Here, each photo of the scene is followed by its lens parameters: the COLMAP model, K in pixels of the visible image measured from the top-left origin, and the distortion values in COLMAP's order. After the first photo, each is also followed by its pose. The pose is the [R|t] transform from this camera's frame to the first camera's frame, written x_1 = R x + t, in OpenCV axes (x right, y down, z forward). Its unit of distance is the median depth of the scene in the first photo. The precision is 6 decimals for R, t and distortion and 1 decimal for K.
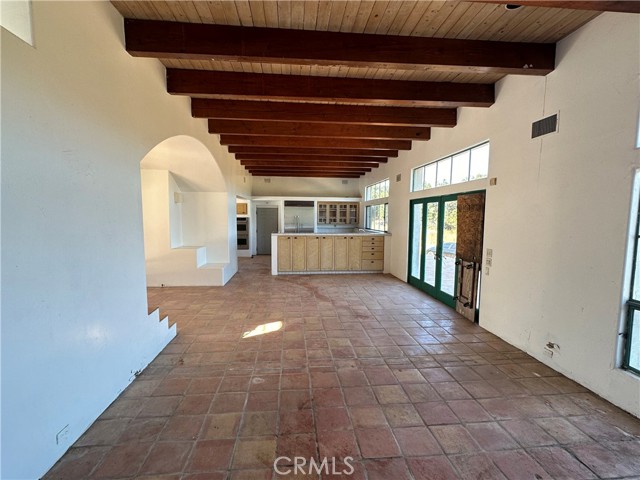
lens RADIAL K [[302.4, 0, 320.0], [0, 302.4, 240.0], [0, 0, 1]] dist [-0.000445, -0.000195]
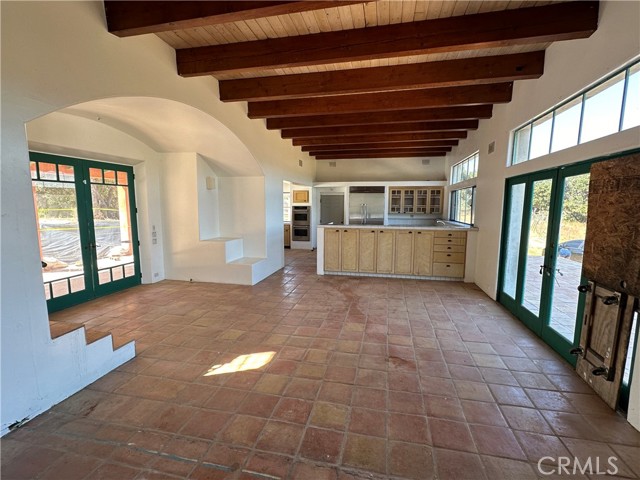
lens RADIAL K [[302.4, 0, 320.0], [0, 302.4, 240.0], [0, 0, 1]] dist [-0.000445, -0.000195]
pose [[0.951363, 0.033476, -0.306247, 0.118287], [-0.022638, 0.998988, 0.038875, -0.014492], [0.307238, -0.030052, 0.951158, 0.241331]]
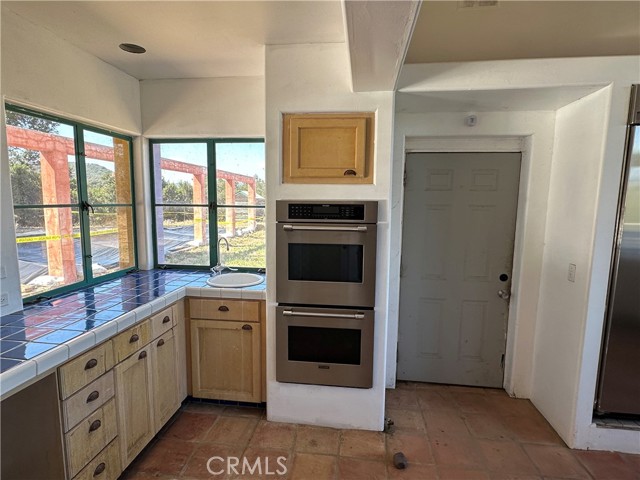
lens RADIAL K [[350.9, 0, 320.0], [0, 350.9, 240.0], [0, 0, 1]] dist [-0.001272, 0.000174]
pose [[0.978293, 0.030330, -0.204993, -0.377314], [-0.022652, 0.998955, 0.039696, -0.100142], [0.205982, -0.034191, 0.977958, 1.335817]]
